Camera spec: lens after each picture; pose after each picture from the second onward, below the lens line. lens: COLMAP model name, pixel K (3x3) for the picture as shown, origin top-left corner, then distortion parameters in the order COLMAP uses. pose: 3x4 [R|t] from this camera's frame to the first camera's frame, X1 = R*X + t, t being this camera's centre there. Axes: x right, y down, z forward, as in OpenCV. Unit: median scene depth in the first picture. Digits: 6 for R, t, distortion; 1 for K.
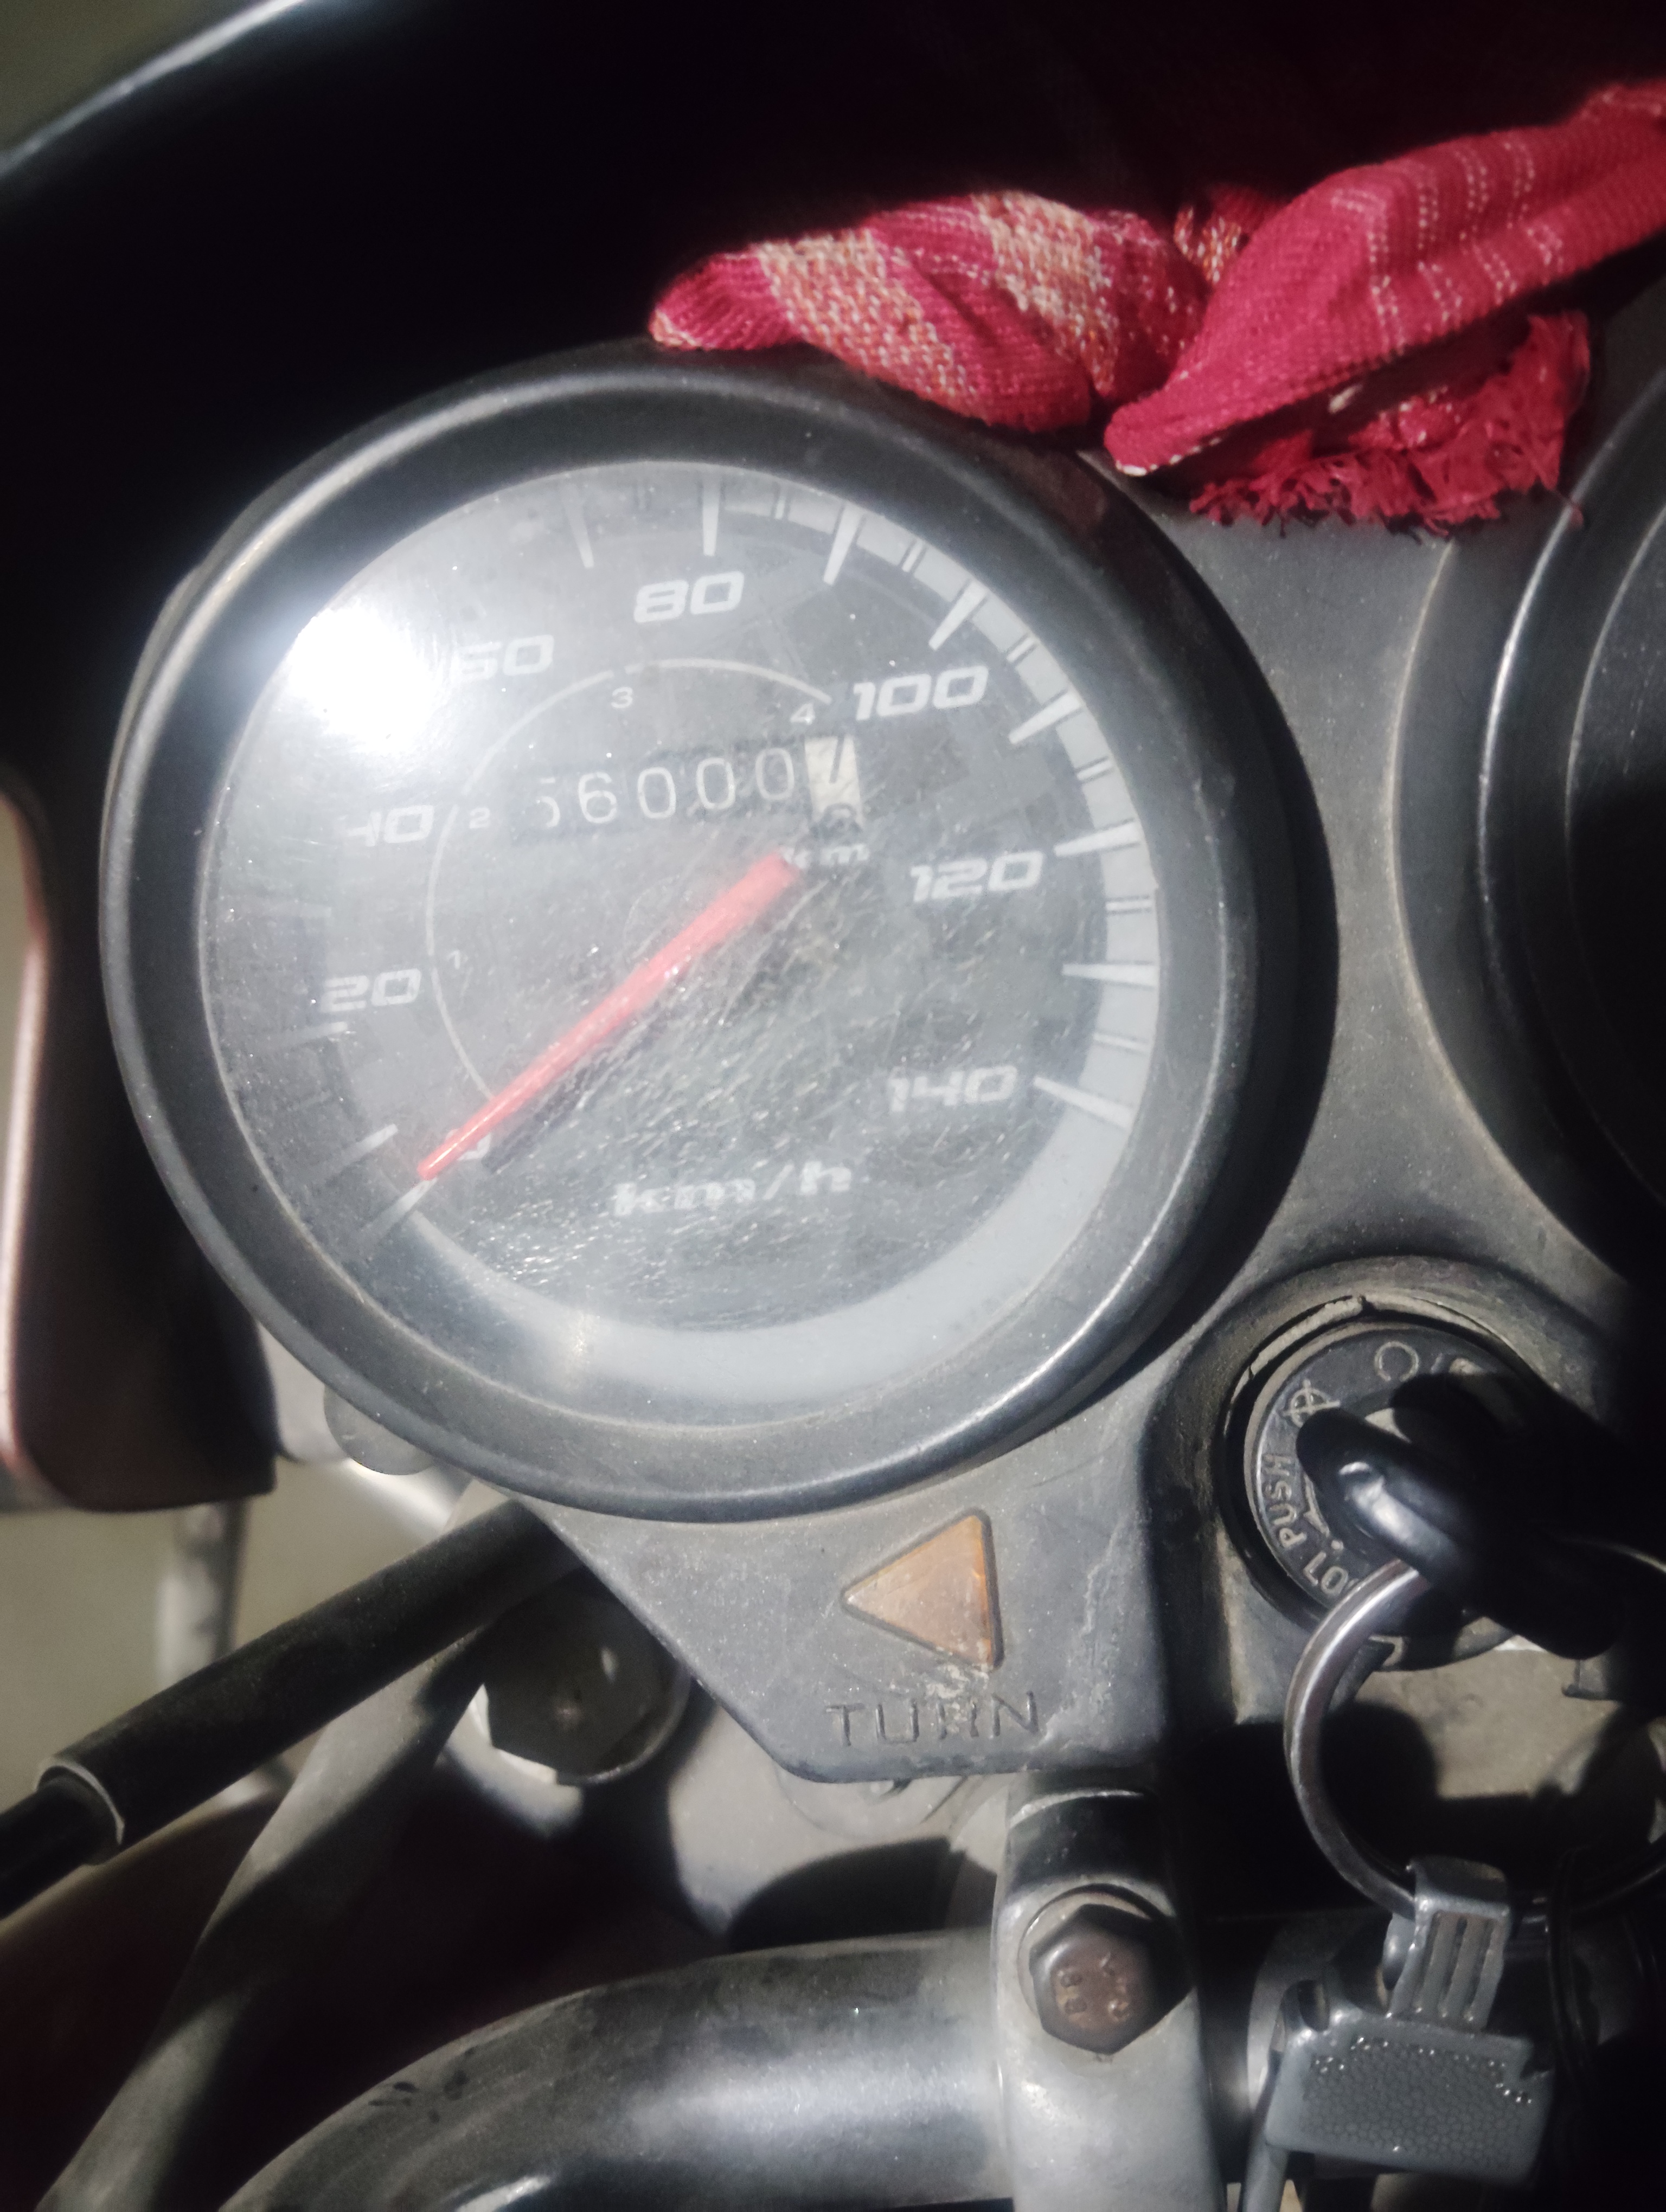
lens RADIAL K [[1930.1, 0, 840.6], [0, 1930.1, 1114.6], [0, 0, 1]] dist [0.068137, -0.210918]
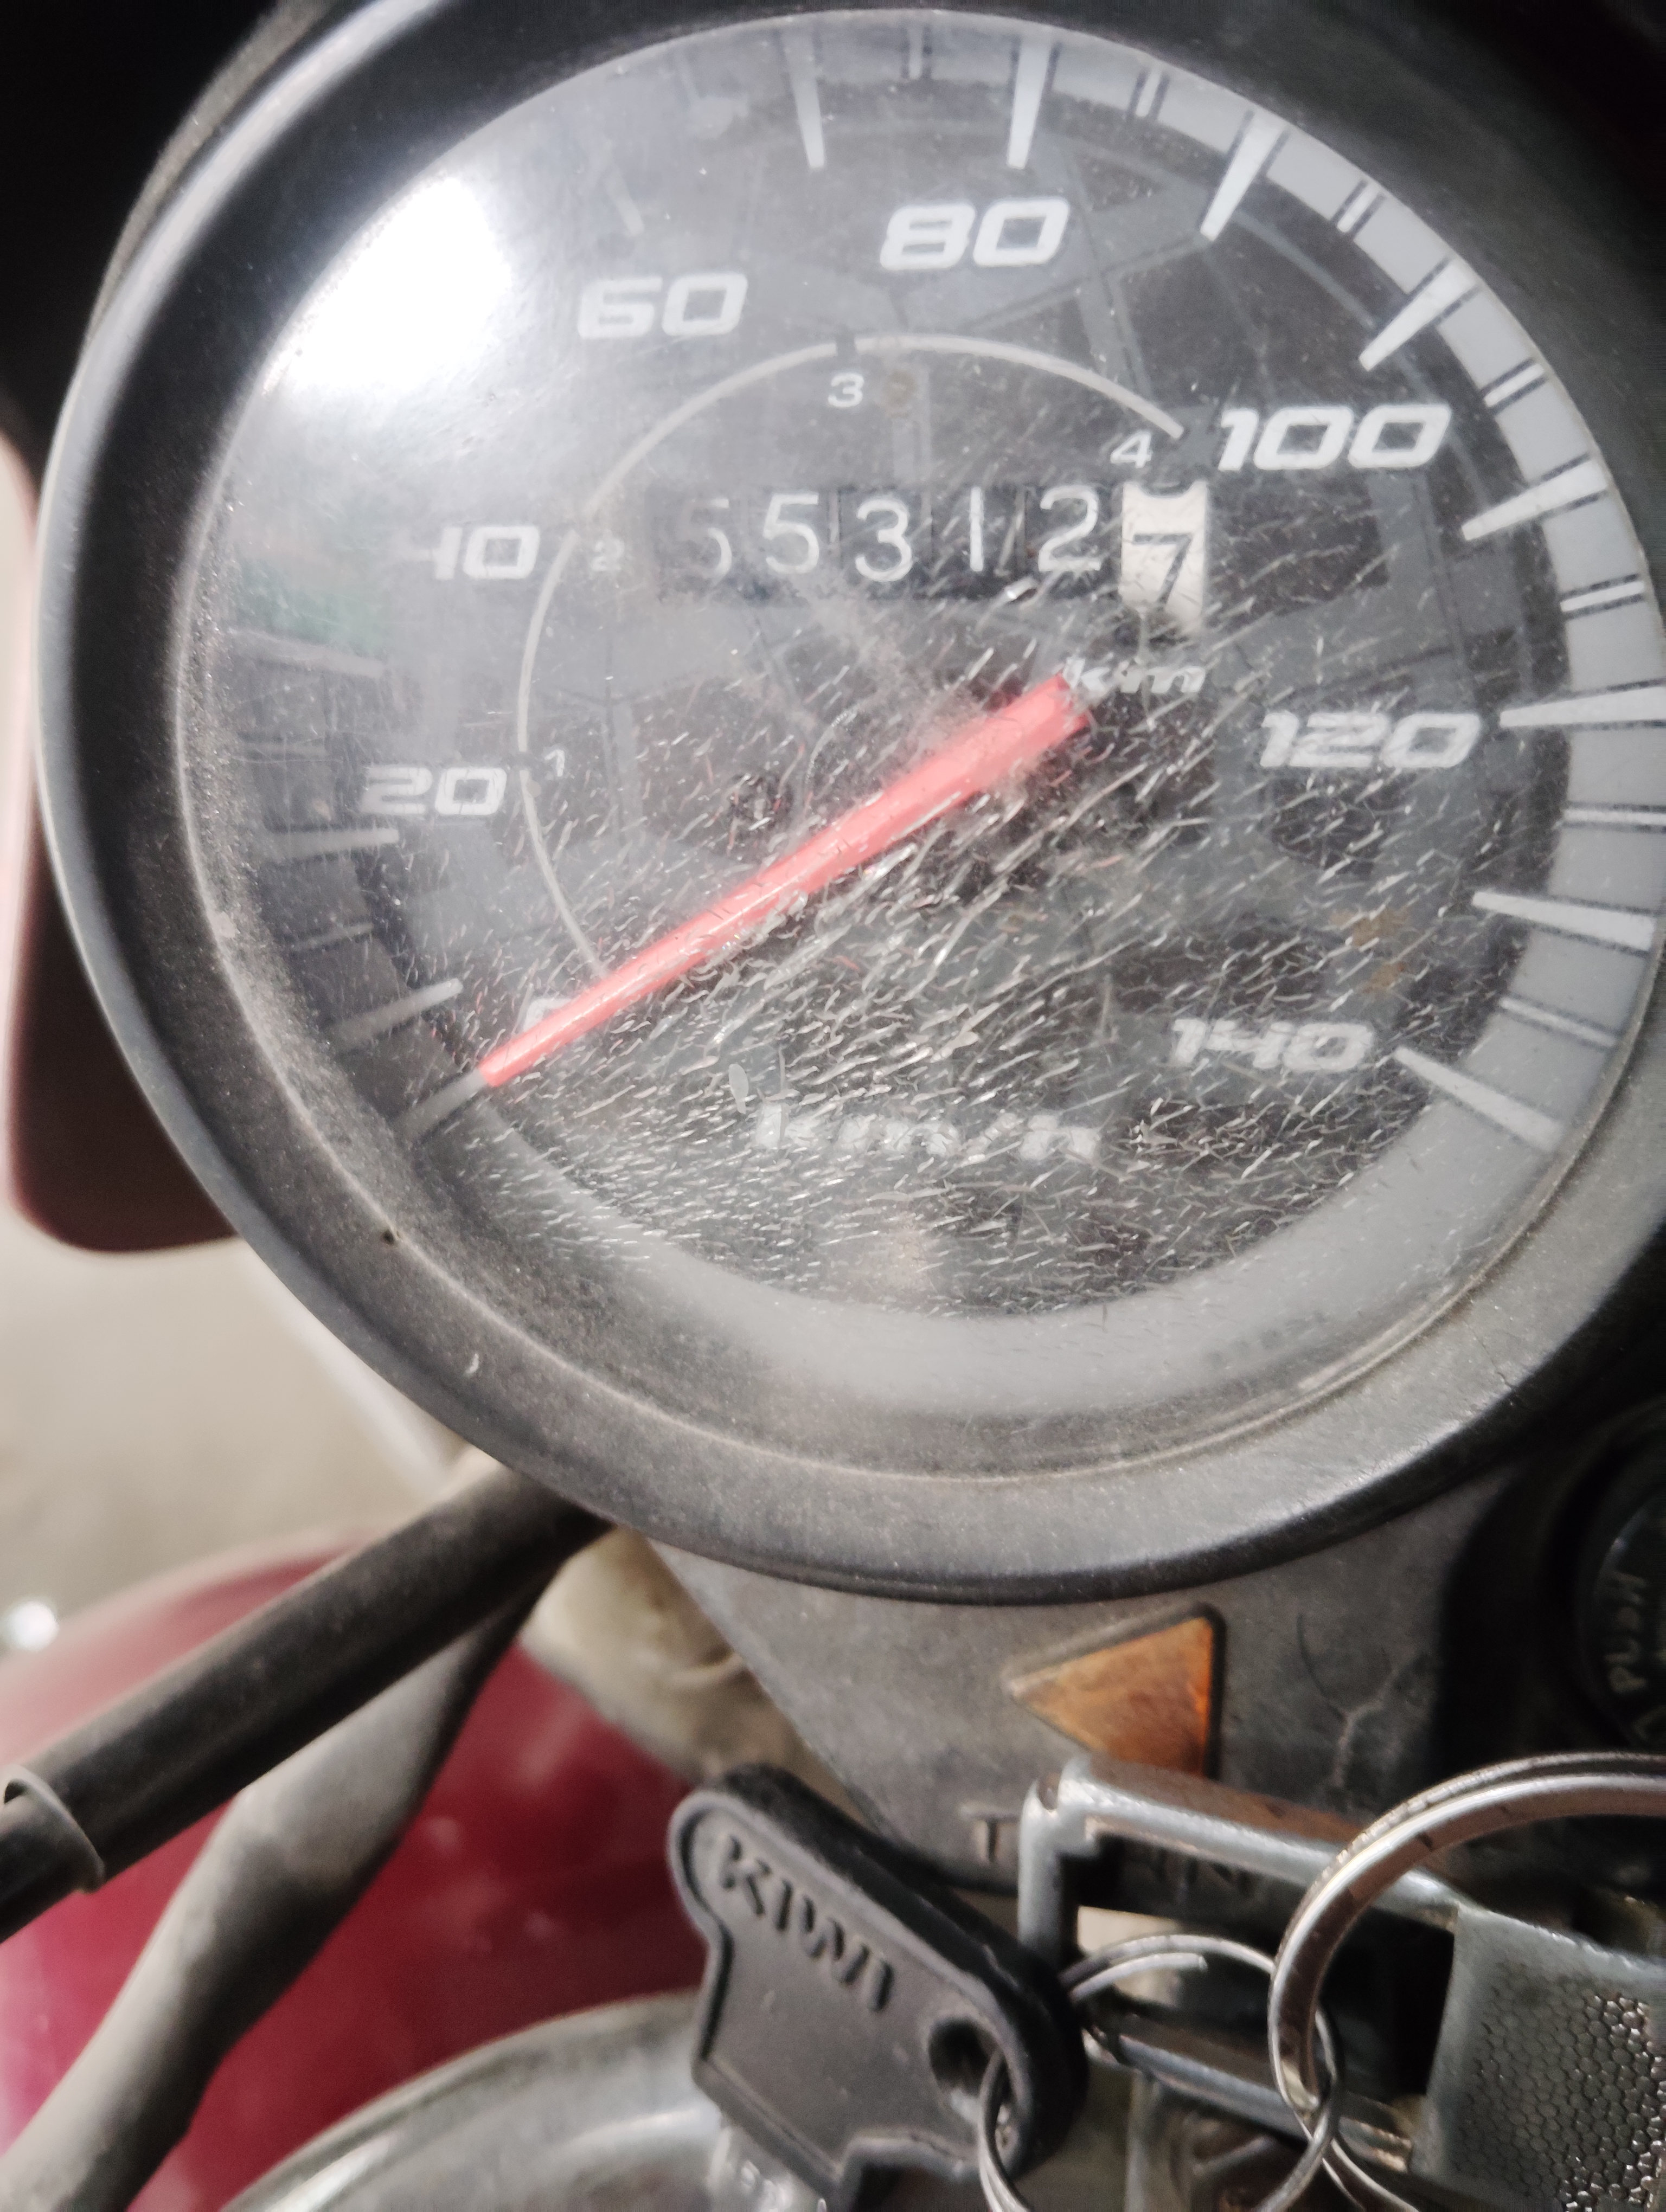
lens RADIAL K [[1930.1, 0, 843.6], [0, 1930.1, 1098.2], [0, 0, 1]] dist [0.068137, -0.210918]
pose [[0.990835, 0.124095, -0.053356, -0.051881], [-0.107750, 0.964314, 0.241842, -0.146410], [0.081464, -0.233877, 0.968847, 0.340438]]
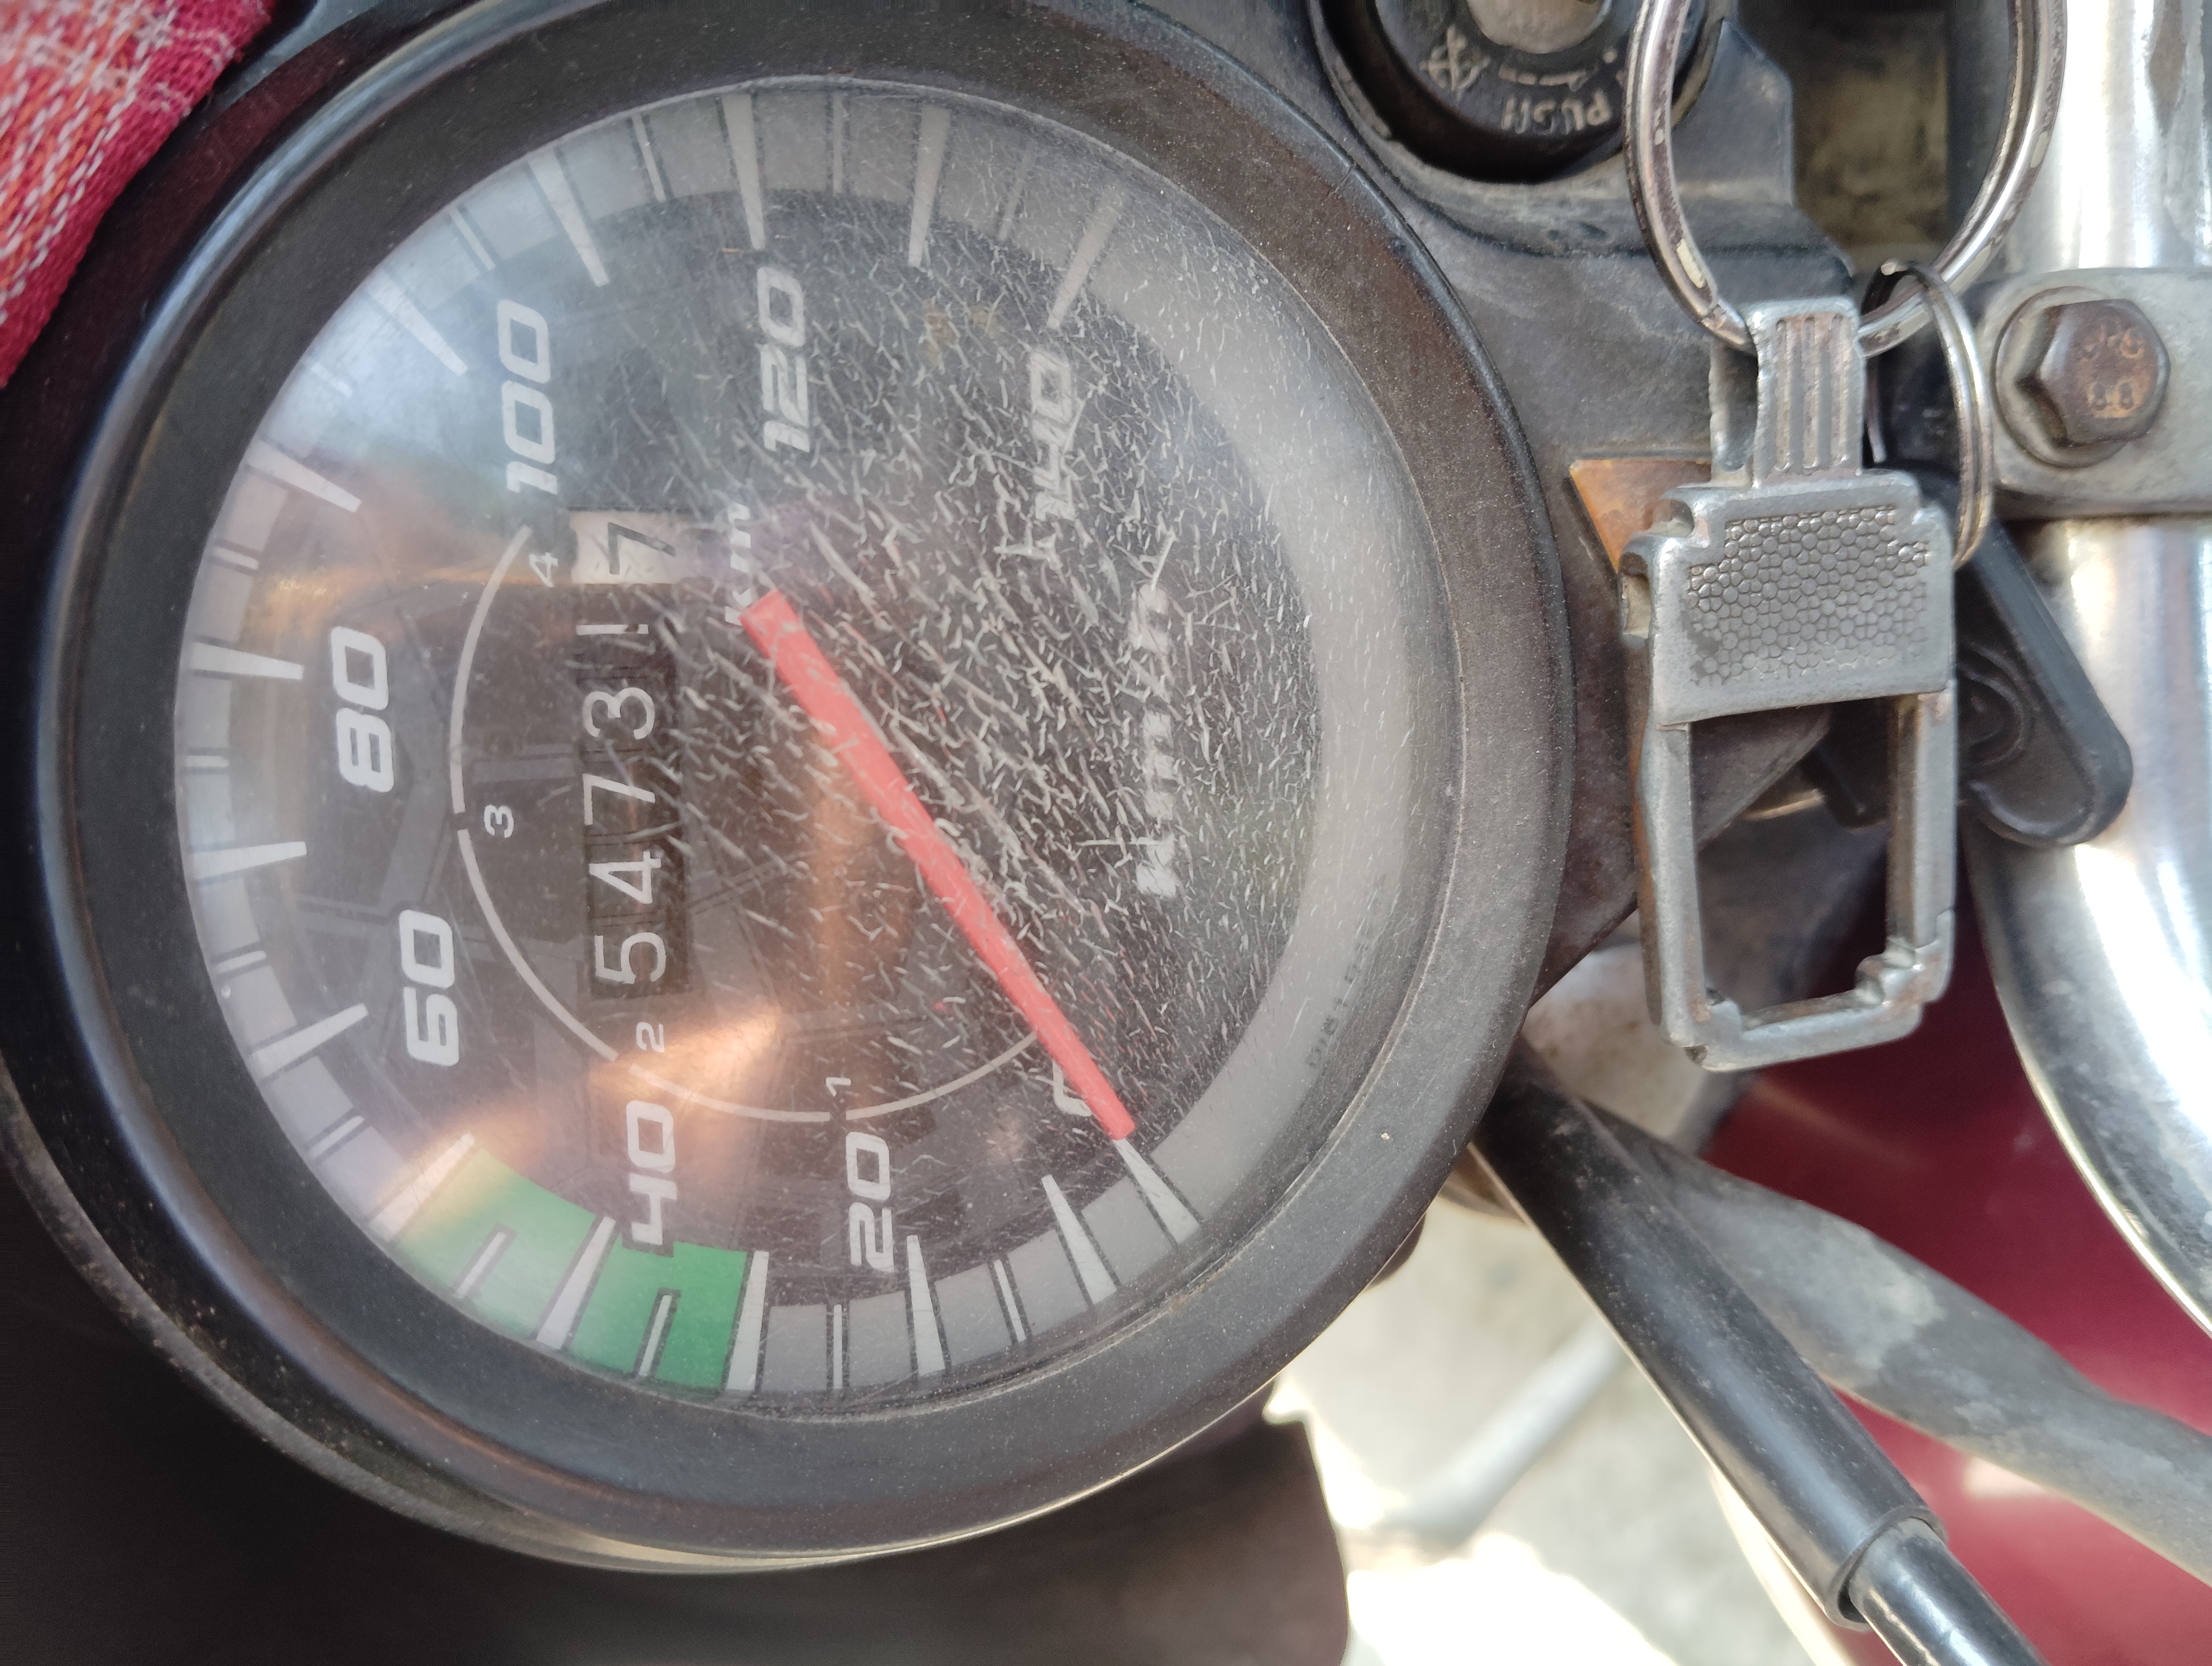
lens RADIAL K [[1930.1, 0, 1108.5], [0, 1930.1, 830.9], [0, 0, 1]] dist [0.068137, -0.210918]
pose [[0.057128, -0.996632, 0.058831, -0.145518], [0.978254, 0.067648, 0.196067, -0.135547], [-0.199387, 0.046351, 0.978824, 0.258661]]
